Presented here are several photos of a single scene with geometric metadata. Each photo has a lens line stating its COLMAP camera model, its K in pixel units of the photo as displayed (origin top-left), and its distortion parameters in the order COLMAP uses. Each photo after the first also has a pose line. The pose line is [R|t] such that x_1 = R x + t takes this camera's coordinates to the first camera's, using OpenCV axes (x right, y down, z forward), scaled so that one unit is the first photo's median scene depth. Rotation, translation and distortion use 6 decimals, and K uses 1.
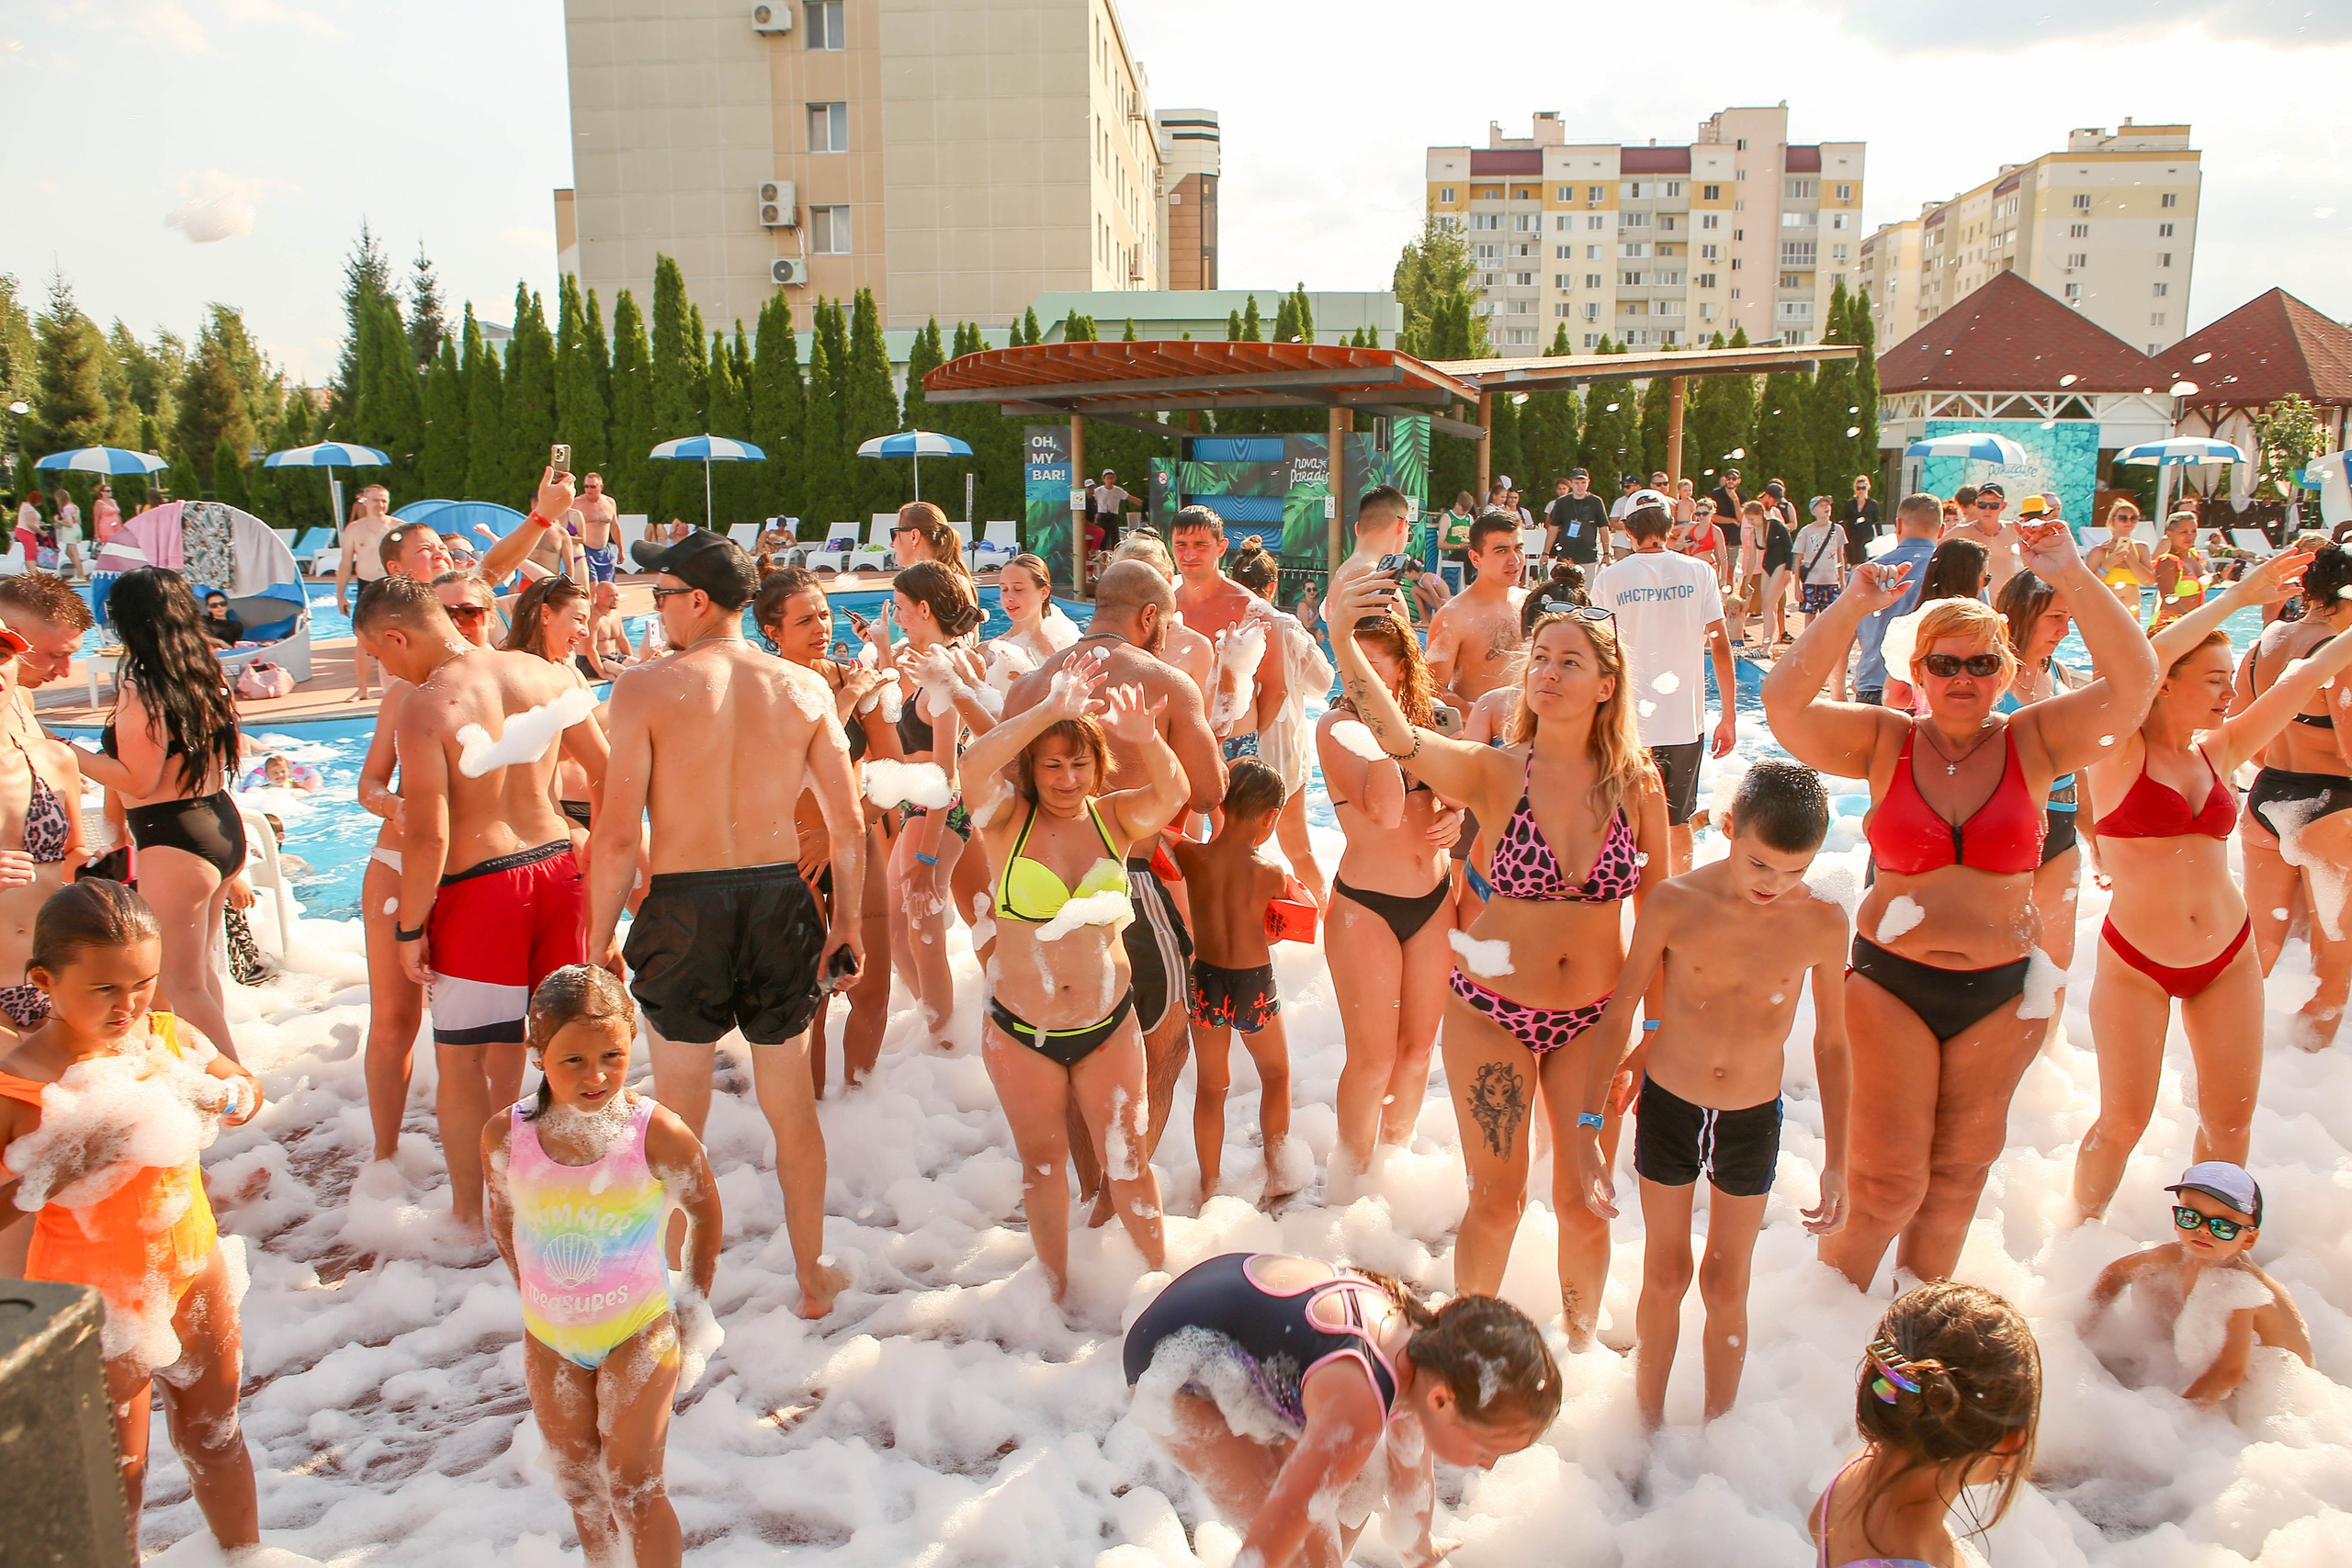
lens RADIAL K [[1614.5, 0, 1184.6], [0, 1614.5, 773.3], [0, 0, 1]] dist [-0.107825, 0.073914]
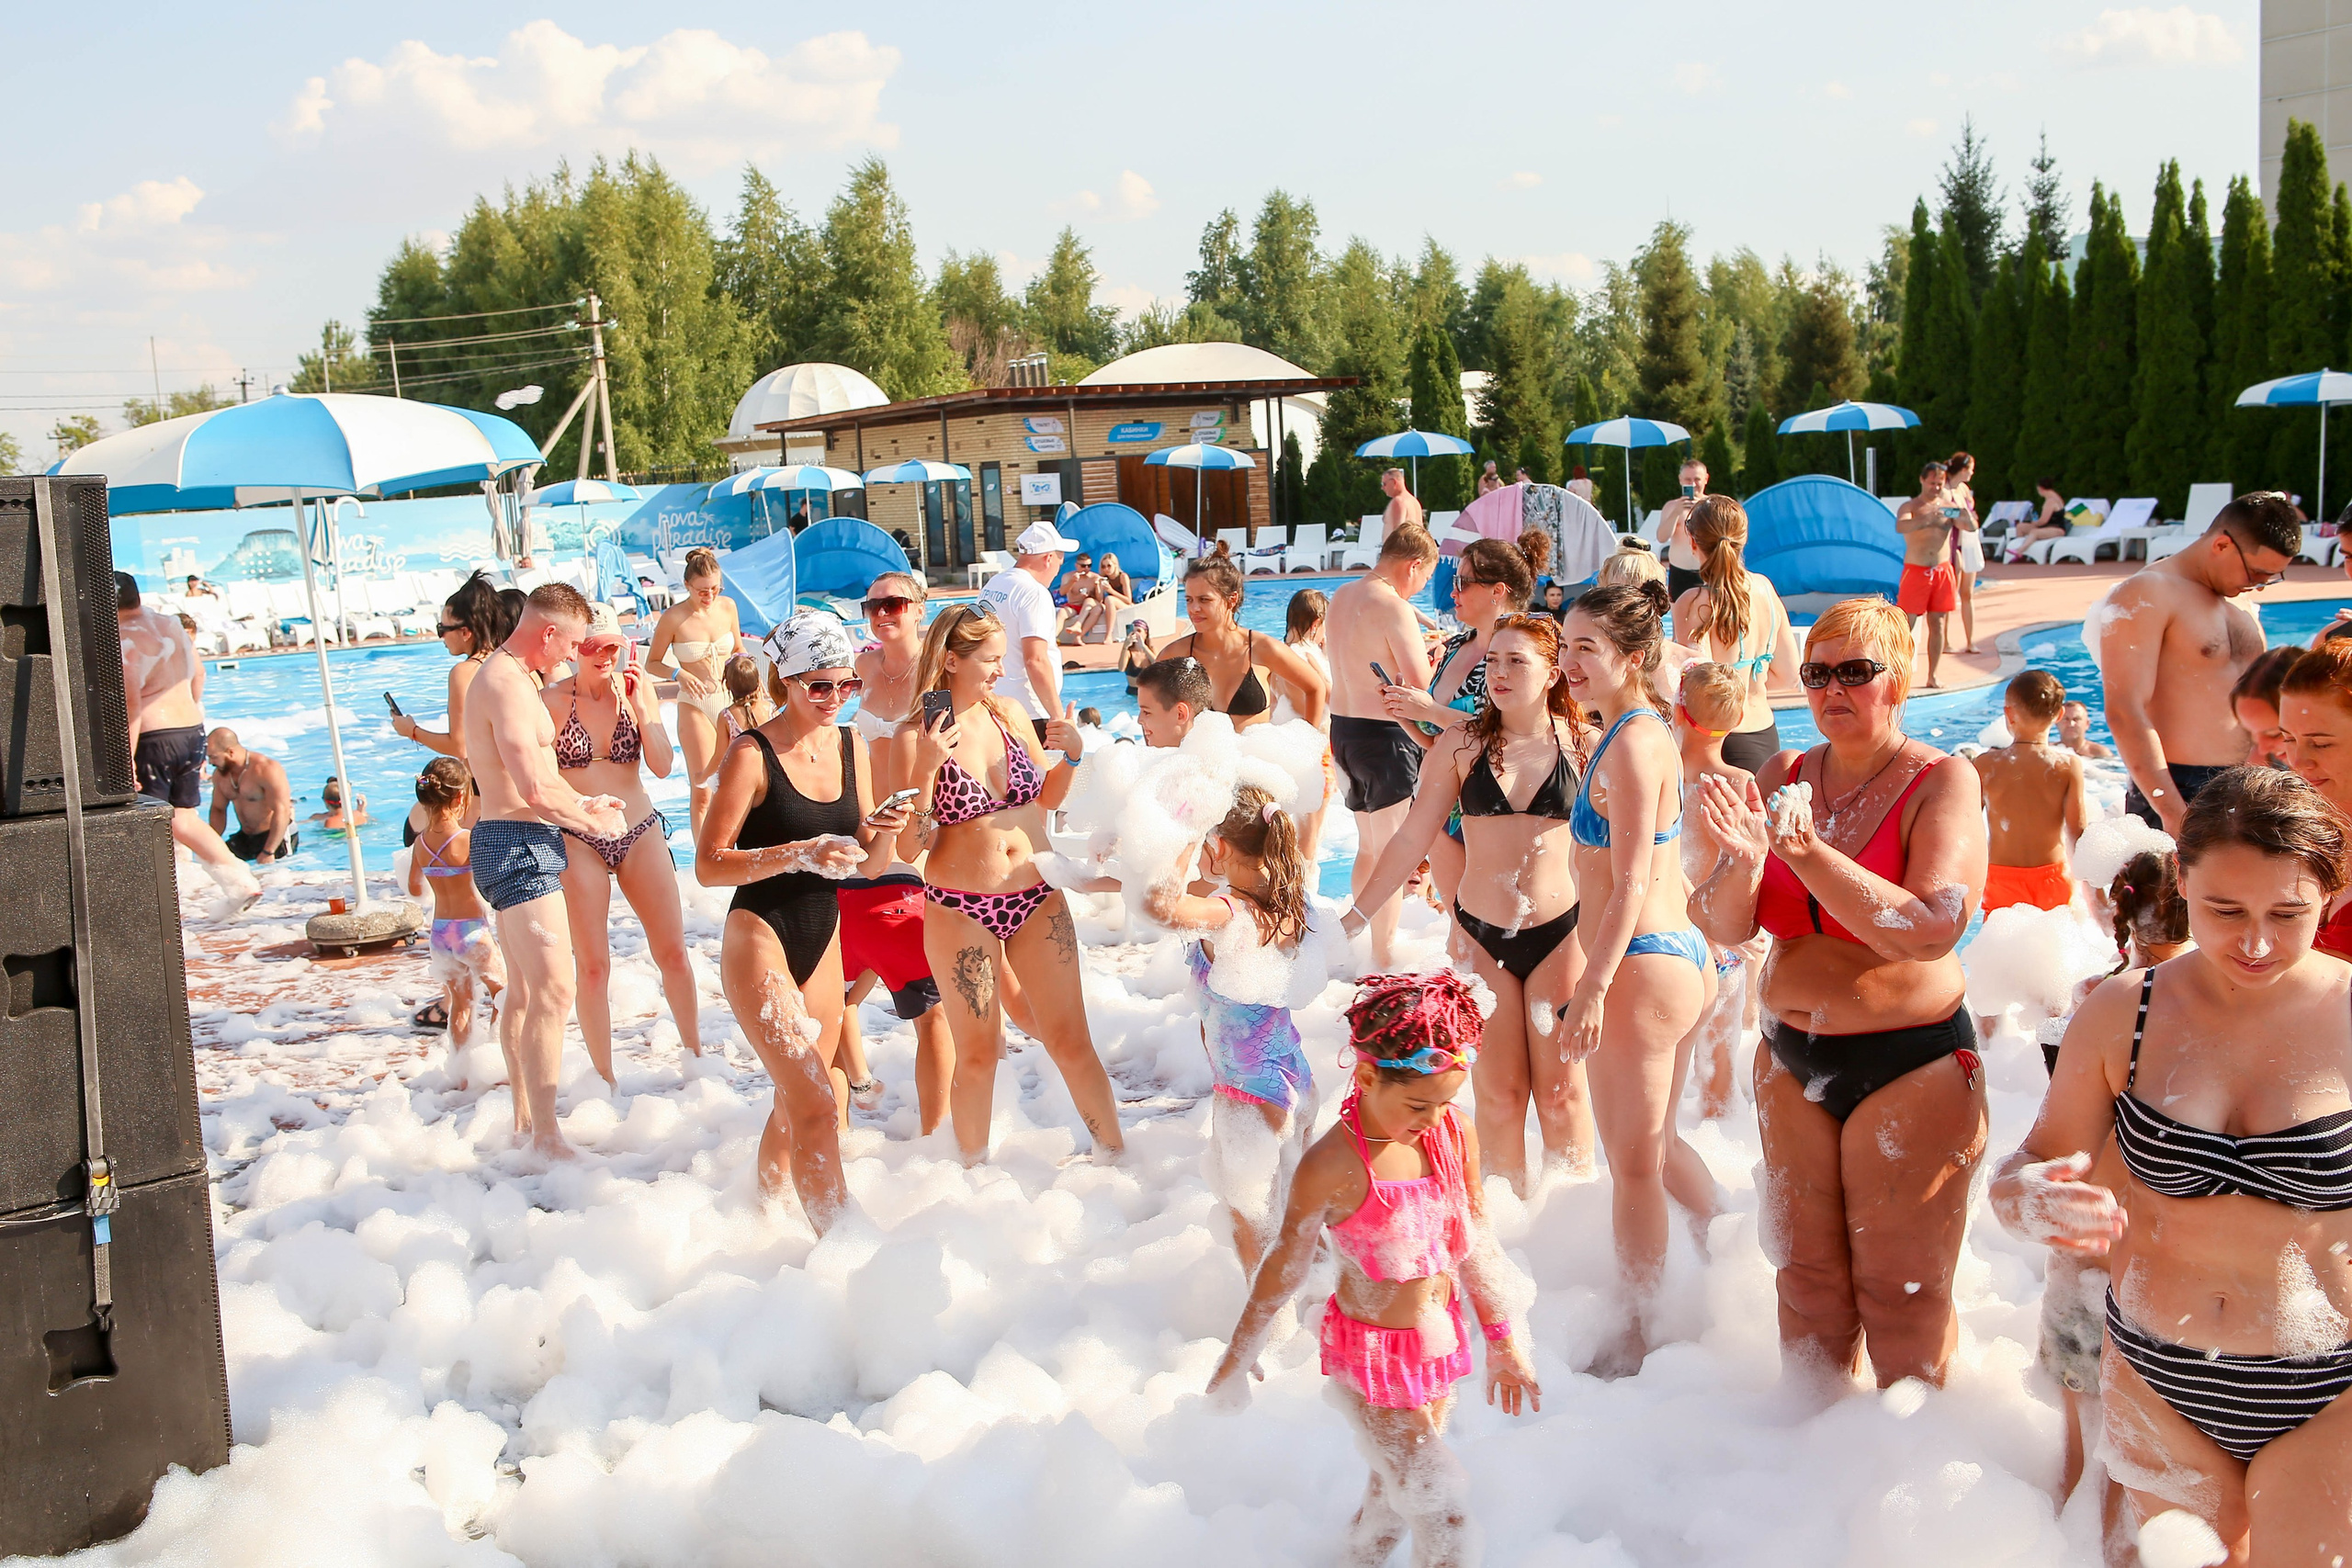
lens RADIAL K [[2208.2, 0, 1187.7], [0, 2208.2, 767.0], [0, 0, 1]] dist [-0.112456, 0.186813]
pose [[0.645139, 0.069427, -0.760904, 0.109339], [-0.093475, 0.995554, 0.011584, -0.000238], [0.758326, 0.063653, 0.648761, 0.001661]]
